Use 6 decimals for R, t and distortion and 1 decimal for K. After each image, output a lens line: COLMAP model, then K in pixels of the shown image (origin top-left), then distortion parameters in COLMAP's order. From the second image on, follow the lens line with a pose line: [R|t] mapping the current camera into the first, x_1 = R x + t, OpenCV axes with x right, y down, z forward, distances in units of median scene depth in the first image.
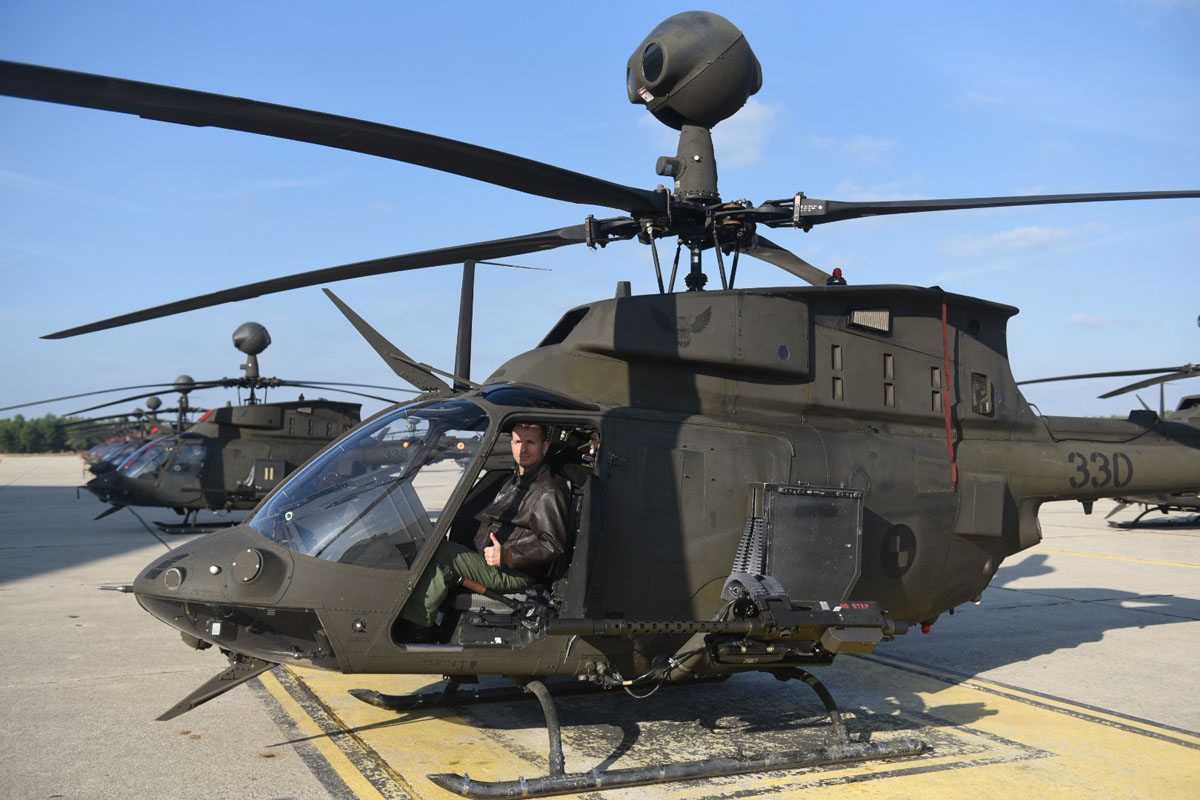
lens RADIAL K [[1207.2, 0, 604.6], [0, 1207.2, 399.7], [0, 0, 1]] dist [0.043363, 0.000000]
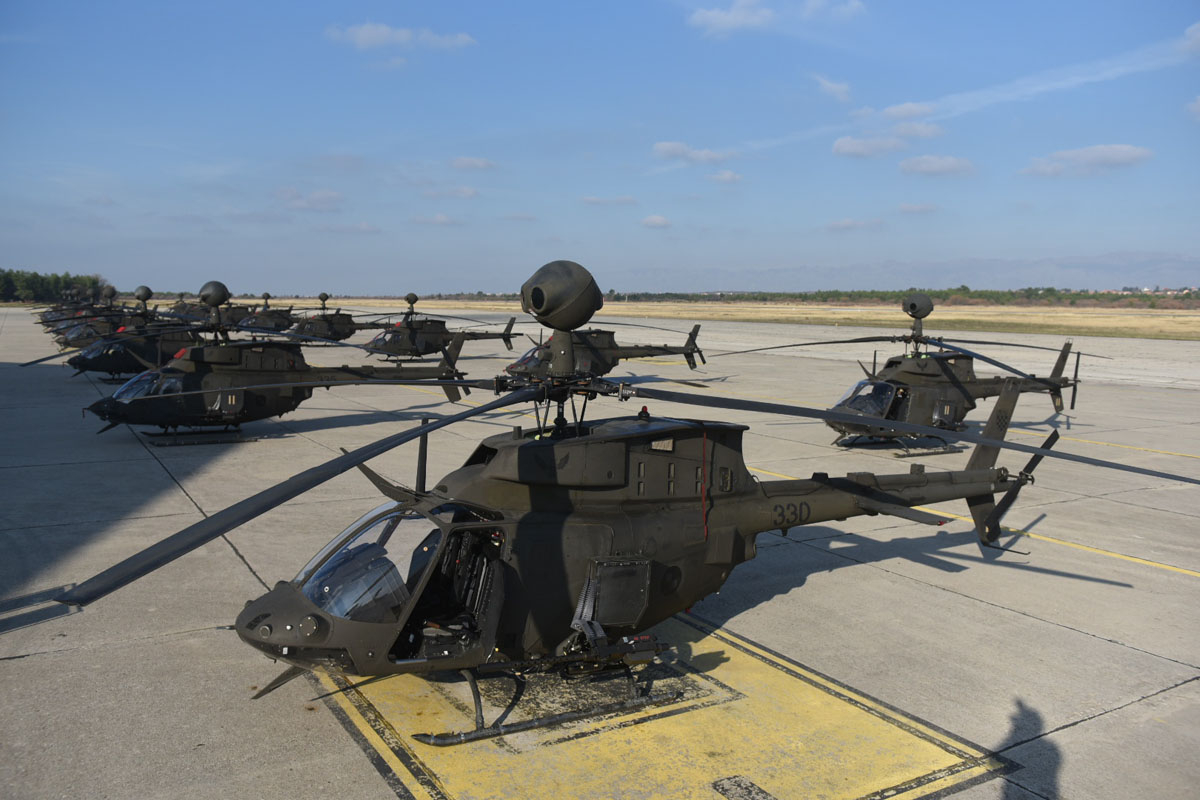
lens RADIAL K [[978.6, 0, 608.0], [0, 978.6, 403.8], [0, 0, 1]] dist [-0.010175, -0.005972]
pose [[0.990886, 0.012635, 0.134111, -0.042461], [-0.031530, 0.989689, 0.139722, -0.325655], [-0.130963, -0.142677, 0.981067, -0.346160]]
